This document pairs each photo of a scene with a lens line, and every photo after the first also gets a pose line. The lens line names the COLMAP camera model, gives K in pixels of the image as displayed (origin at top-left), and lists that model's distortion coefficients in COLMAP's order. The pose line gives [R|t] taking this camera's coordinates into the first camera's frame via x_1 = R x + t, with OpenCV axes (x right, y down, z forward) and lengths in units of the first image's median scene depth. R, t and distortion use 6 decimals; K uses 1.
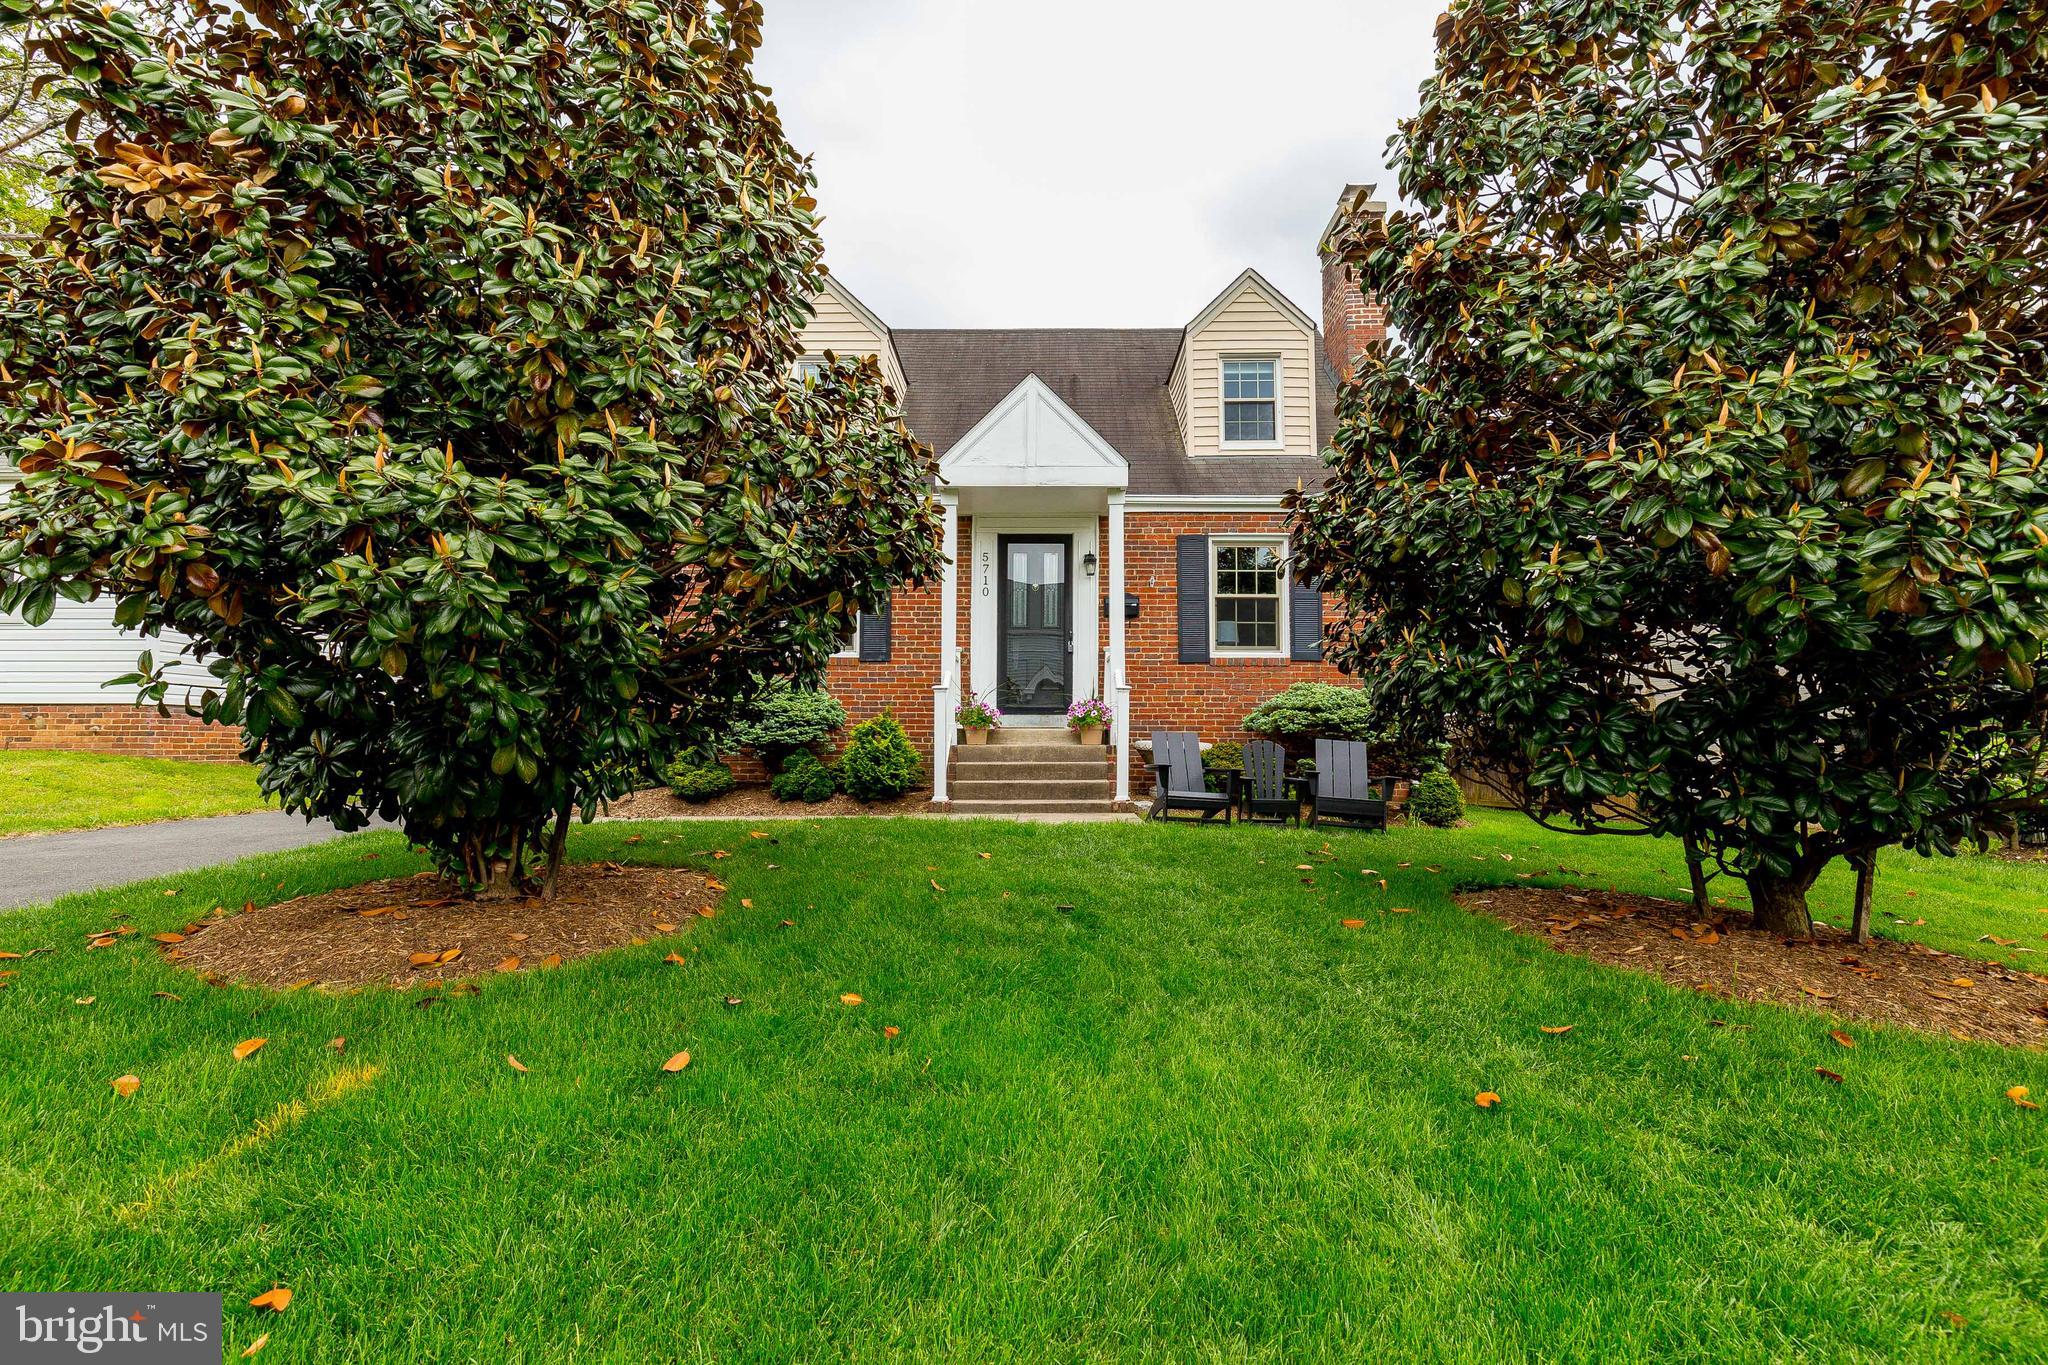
lens RADIAL K [[917.1, 0, 1021.7], [0, 917.1, 672.2], [0, 0, 1]] dist [0.036436, 0.000319]
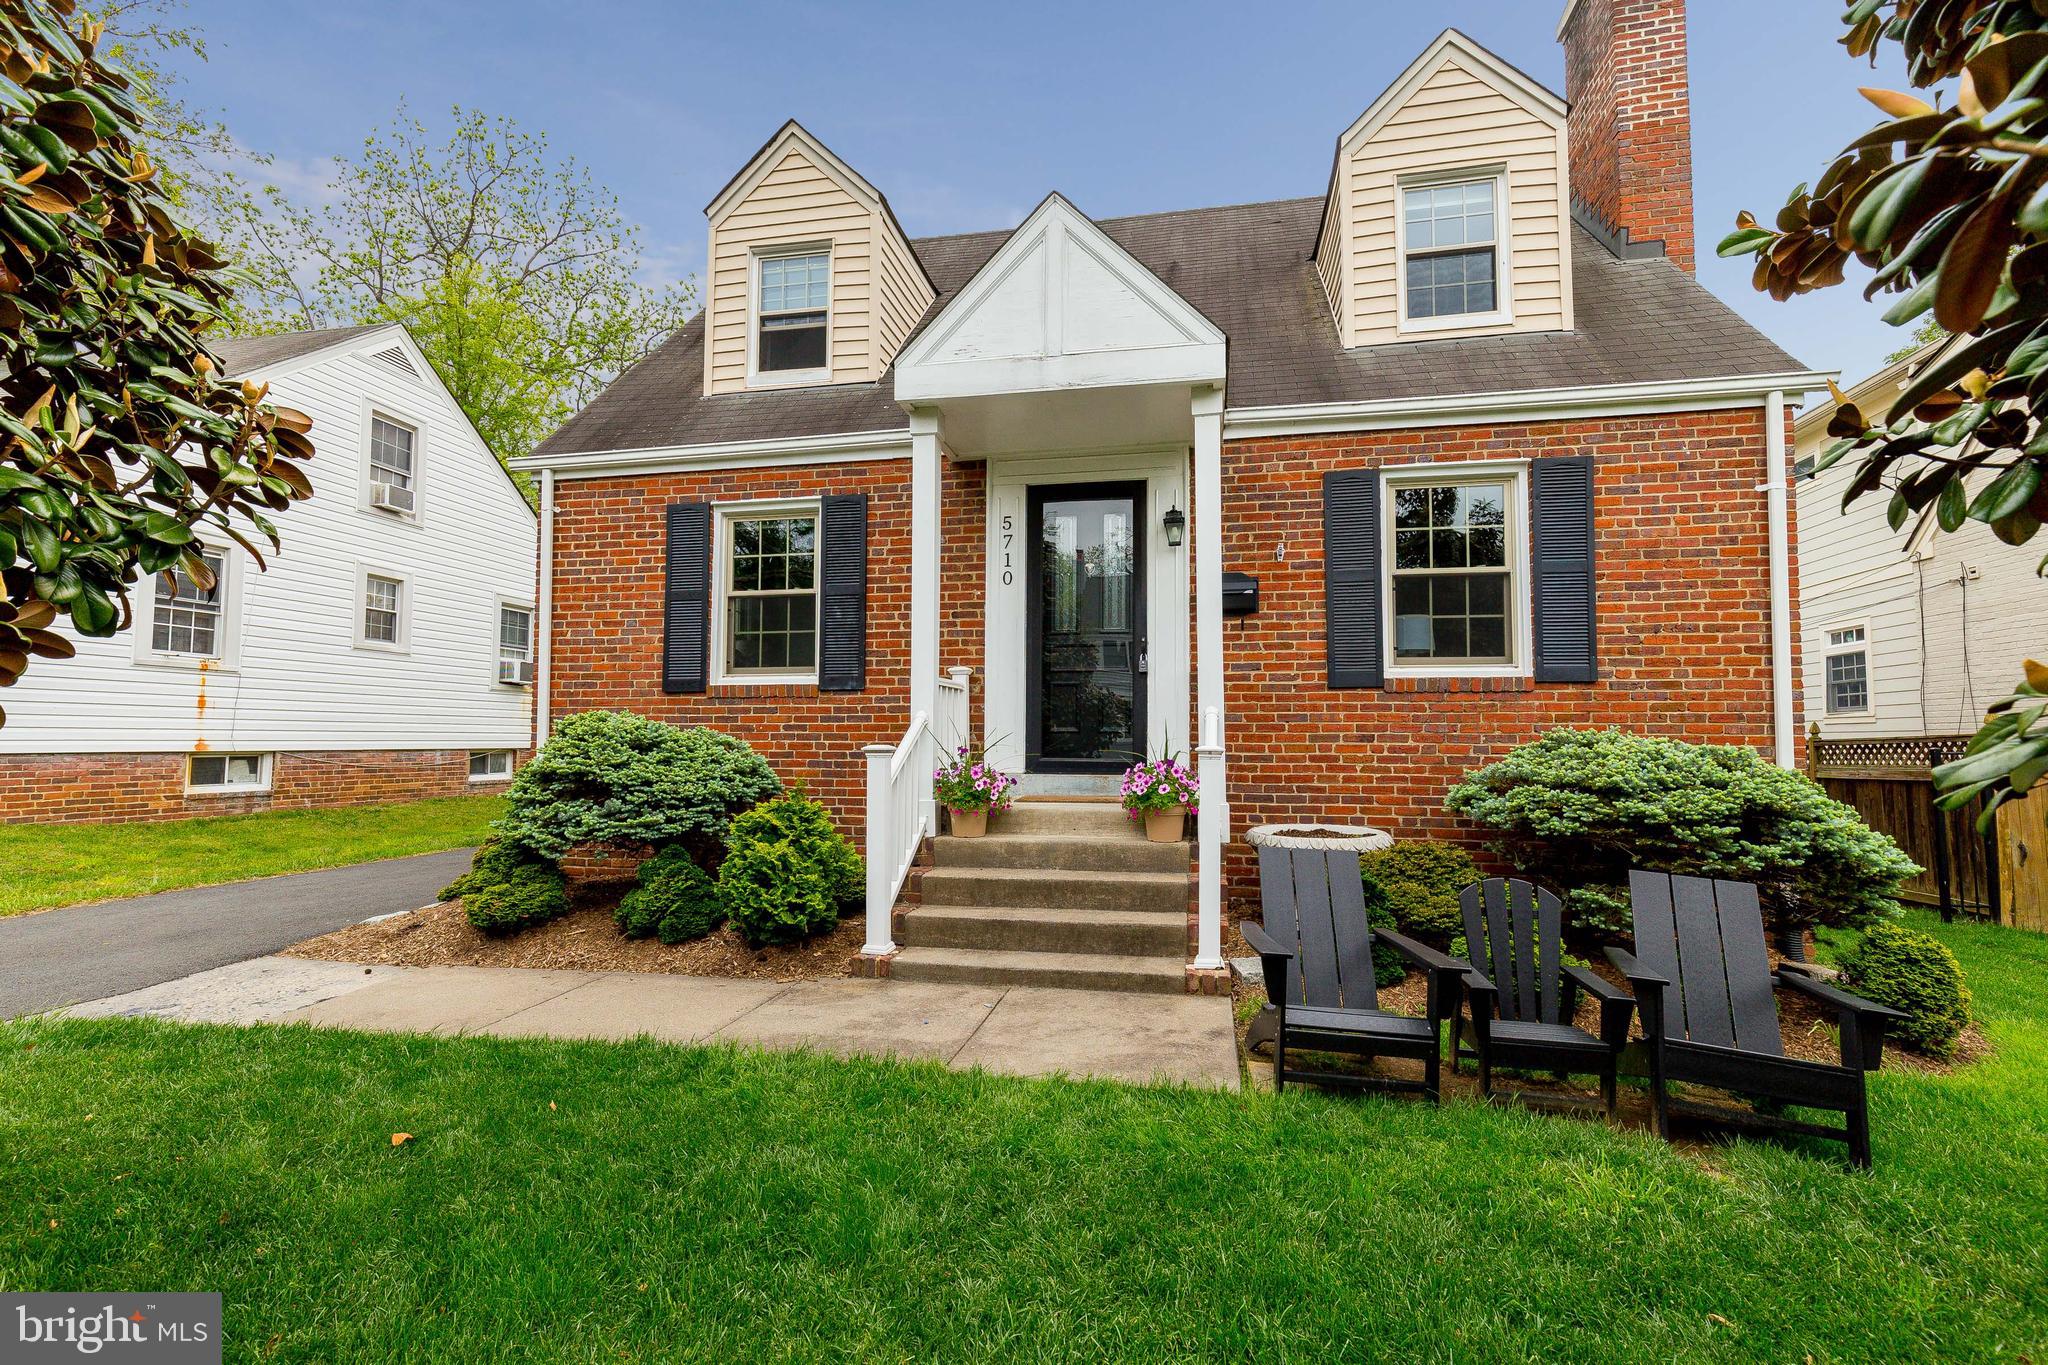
lens RADIAL K [[899.5, 0, 1024.0], [0, 899.5, 682.5], [0, 0, 1]] dist [0.021294, -0.000234]
pose [[0.983793, -0.011902, -0.178913, 0.082301], [0.015149, 0.999744, 0.016794, -0.026434], [0.178667, -0.019232, 0.983722, 0.394437]]
